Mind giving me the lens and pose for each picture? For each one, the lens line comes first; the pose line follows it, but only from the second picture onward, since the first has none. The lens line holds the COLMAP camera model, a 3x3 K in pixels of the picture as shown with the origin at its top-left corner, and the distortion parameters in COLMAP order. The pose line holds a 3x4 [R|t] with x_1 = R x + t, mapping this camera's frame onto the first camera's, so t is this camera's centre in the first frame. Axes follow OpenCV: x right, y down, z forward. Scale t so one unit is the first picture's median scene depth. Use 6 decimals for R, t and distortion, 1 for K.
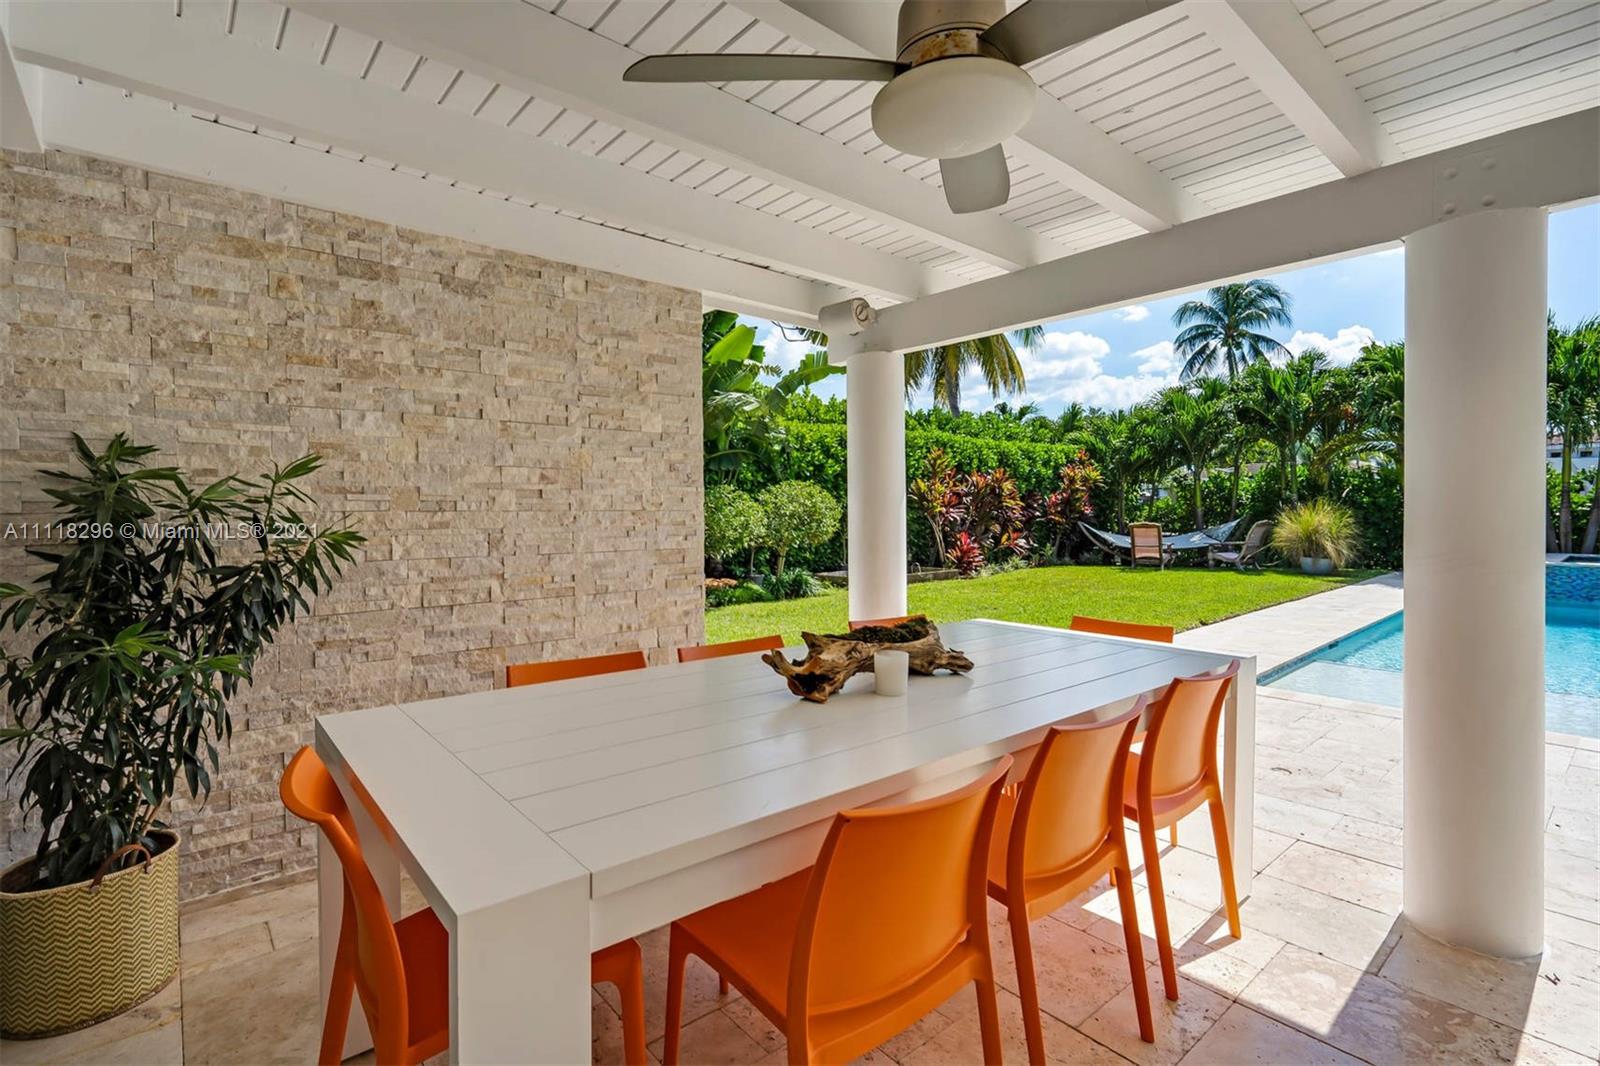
lens RADIAL K [[743.3, 0, 795.9], [0, 743.3, 522.9], [0, 0, 1]] dist [-0.001166, 0.000331]
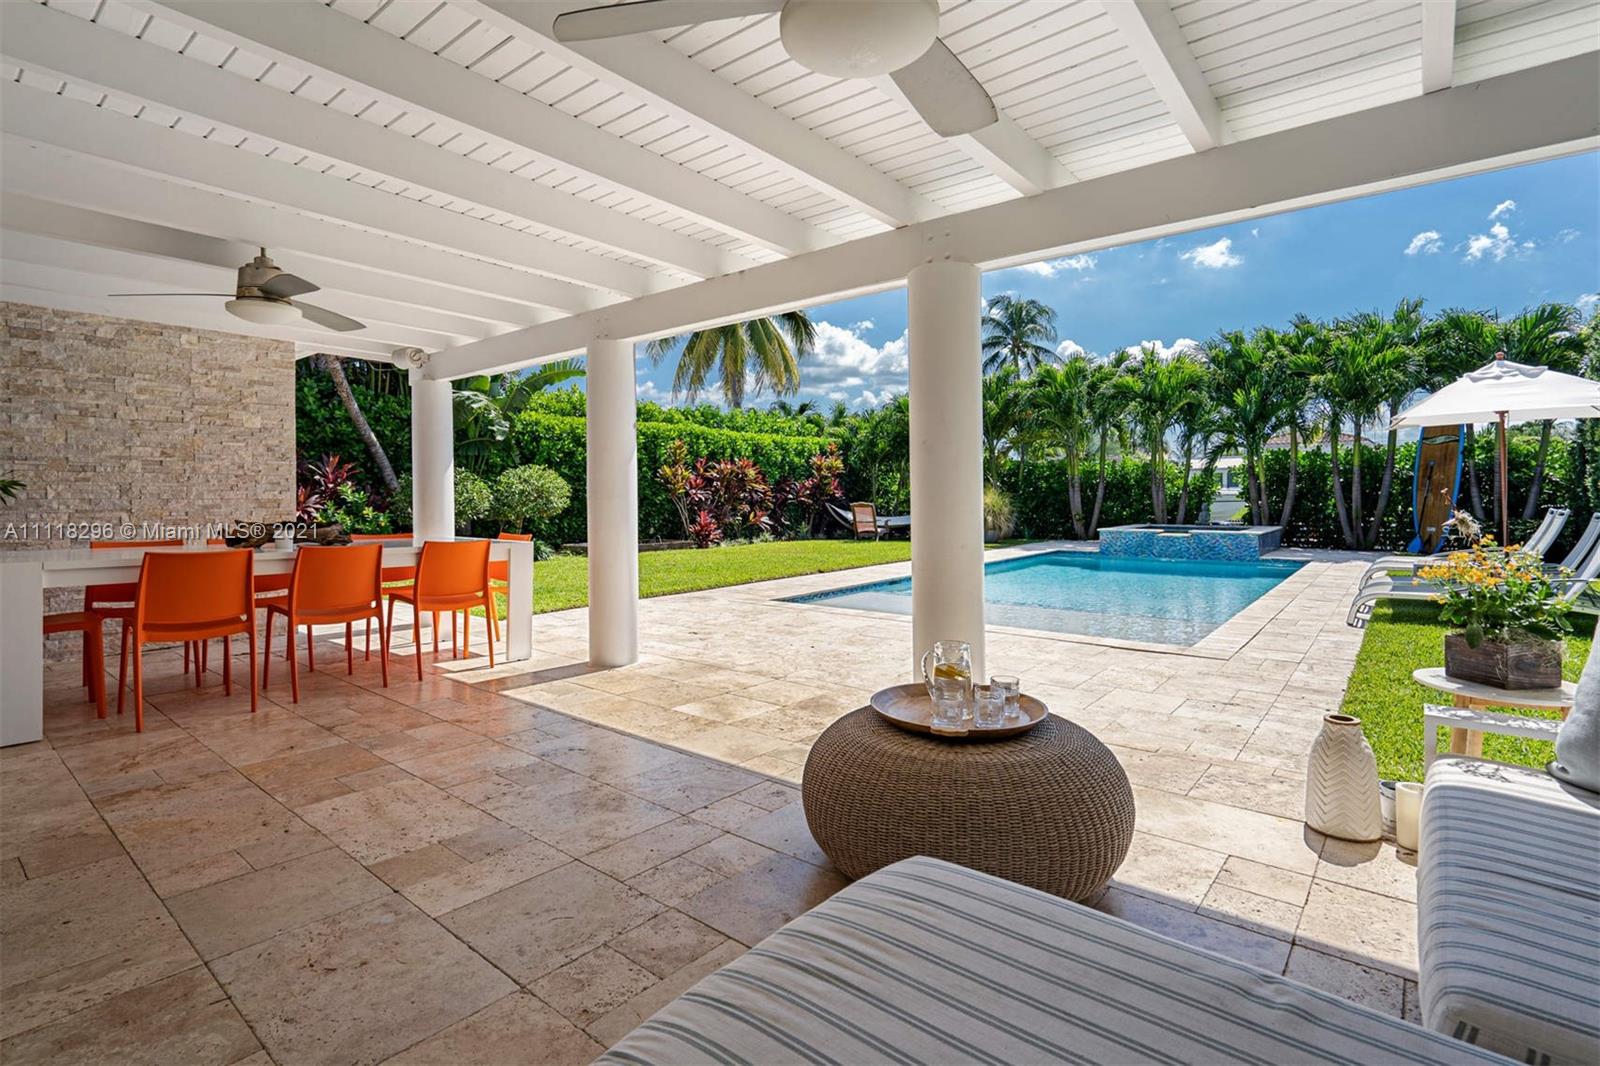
lens RADIAL K [[728.6, 0, 799.2], [0, 728.6, 497.7], [0, 0, 1]] dist [0.001612, -0.000273]
pose [[0.980628, 0.000322, 0.195878, 0.282821], [0.003338, 0.999826, -0.018356, 0.028131], [-0.195850, 0.018654, 0.980456, -0.340282]]
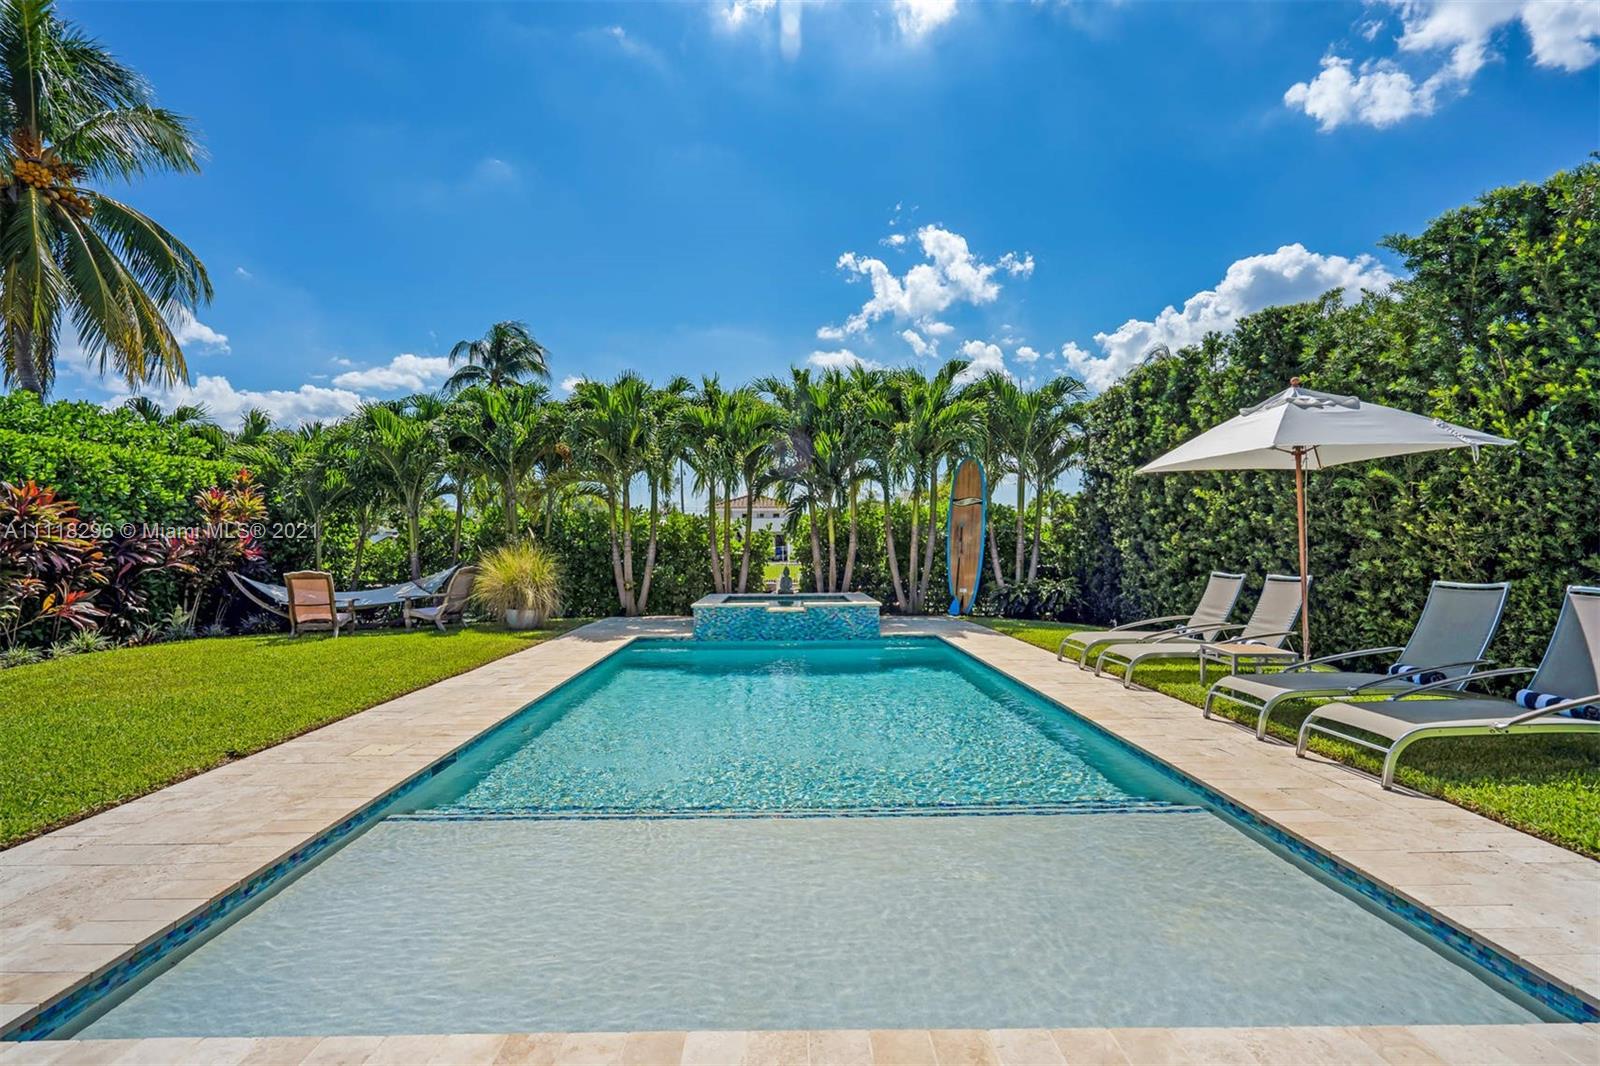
lens RADIAL K [[783.0, 0, 783.8], [0, 783.0, 528.4], [0, 0, 1]] dist [-0.012037, 0.000477]
pose [[0.648996, 0.025550, 0.760362, 0.426169], [0.018642, 0.998602, -0.049466, 0.008379], [-0.760563, 0.046278, 0.647613, 0.375683]]
